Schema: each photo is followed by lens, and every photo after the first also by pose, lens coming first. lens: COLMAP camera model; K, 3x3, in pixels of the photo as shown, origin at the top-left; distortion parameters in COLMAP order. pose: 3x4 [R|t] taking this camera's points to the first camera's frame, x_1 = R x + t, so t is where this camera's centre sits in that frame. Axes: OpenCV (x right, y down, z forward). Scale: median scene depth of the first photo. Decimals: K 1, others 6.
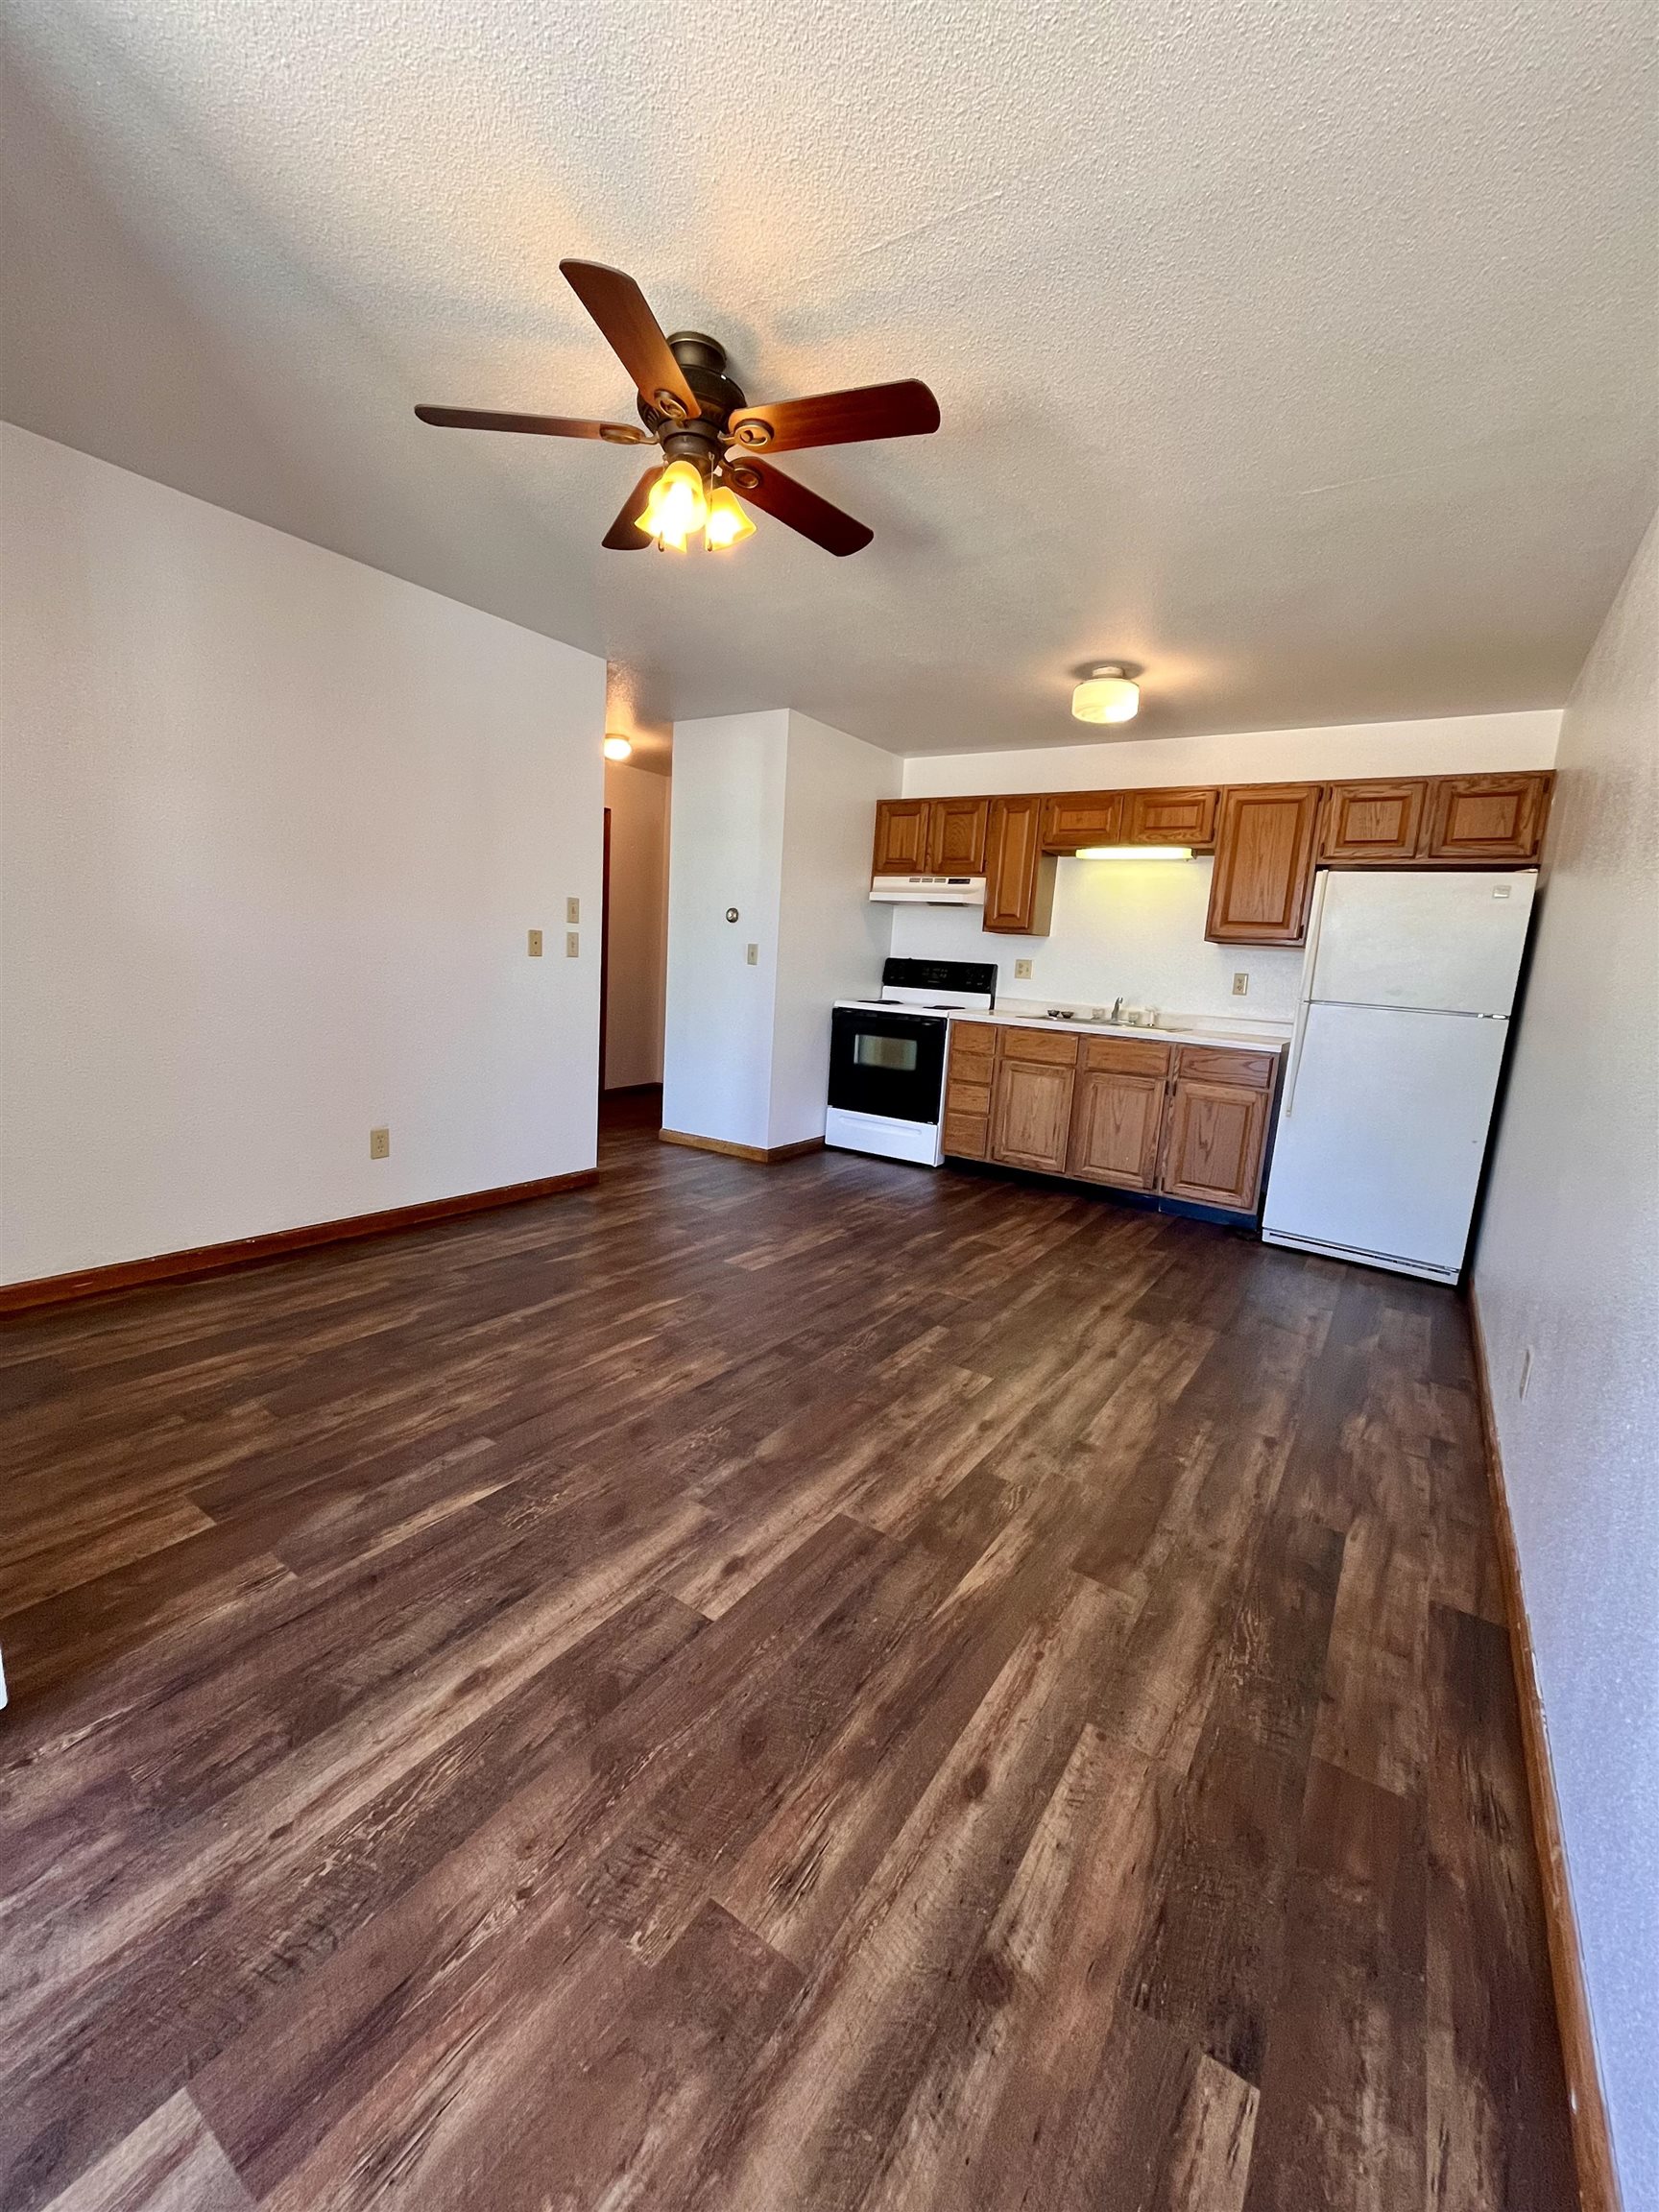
lens RADIAL K [[884.2, 0, 826.6], [0, 884.2, 1106.6], [0, 0, 1]] dist [-0.000578, -0.000723]
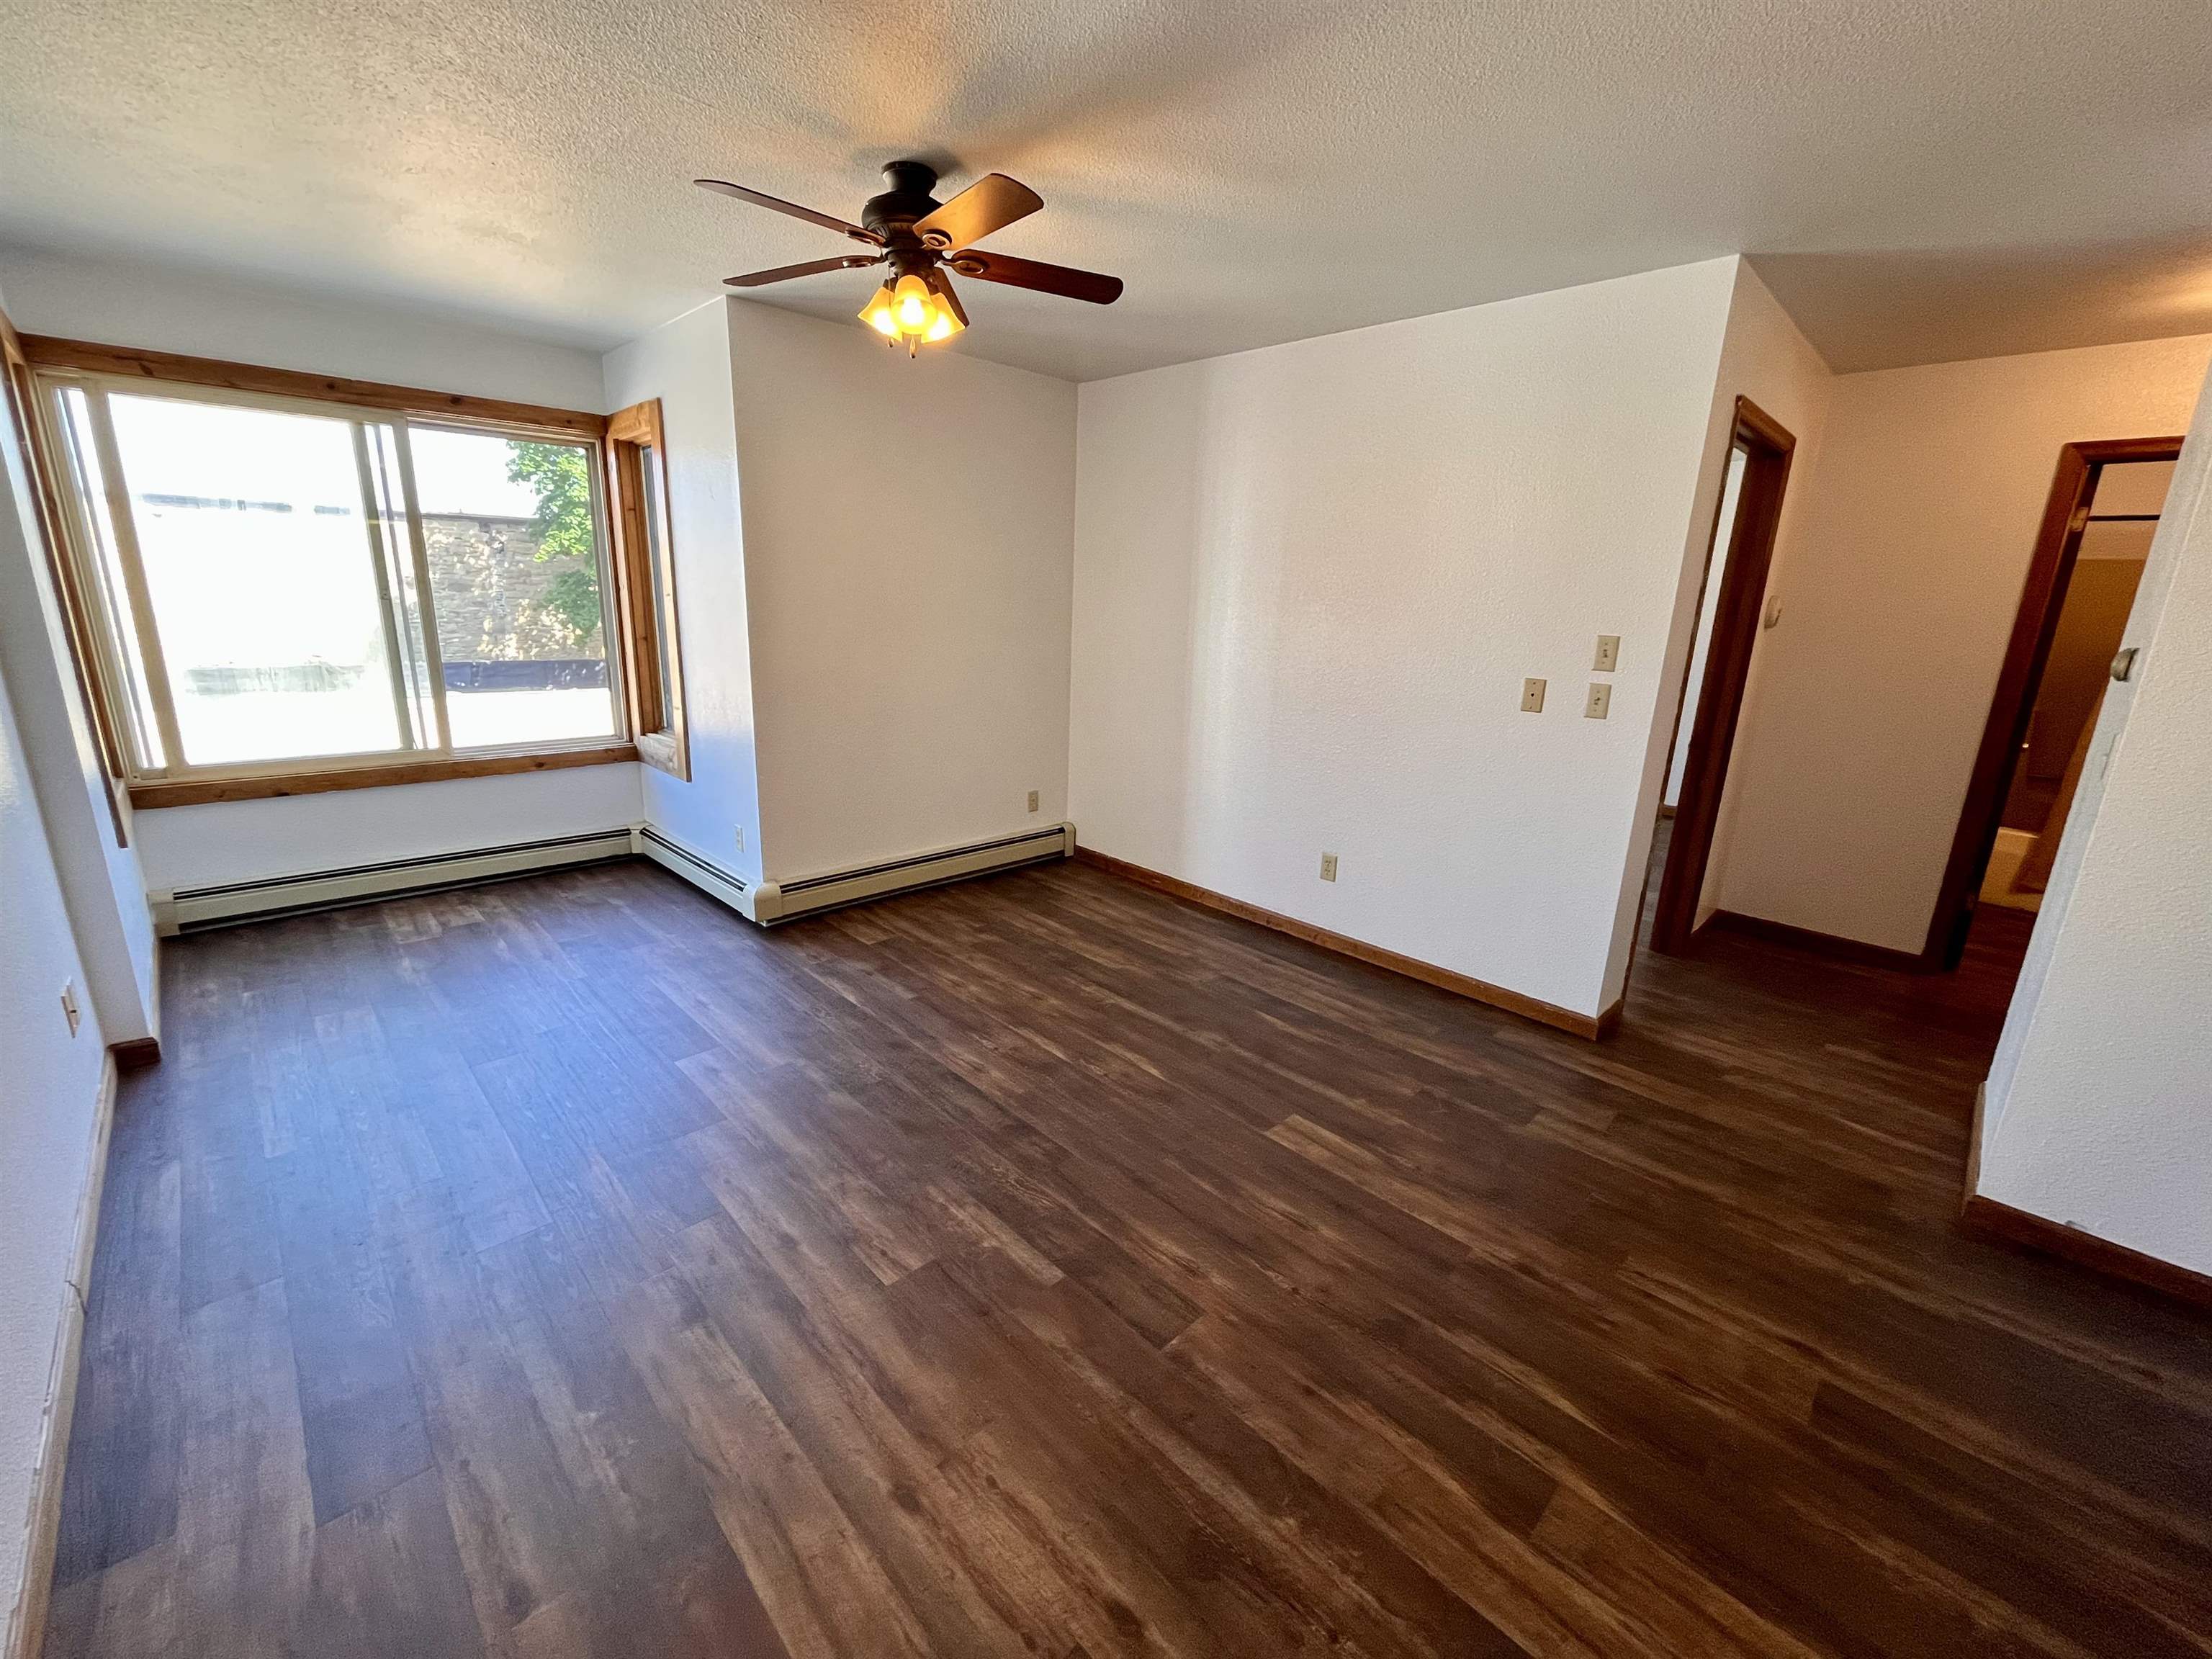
lens RADIAL K [[884.2, 0, 1106.4], [0, 884.2, 825.7], [0, 0, 1]] dist [-0.000578, -0.000723]
pose [[-0.185200, 0.183298, -0.965455, 0.764483], [-0.213507, 0.951477, 0.221600, -0.247213], [0.959227, 0.247171, -0.137078, 1.138482]]
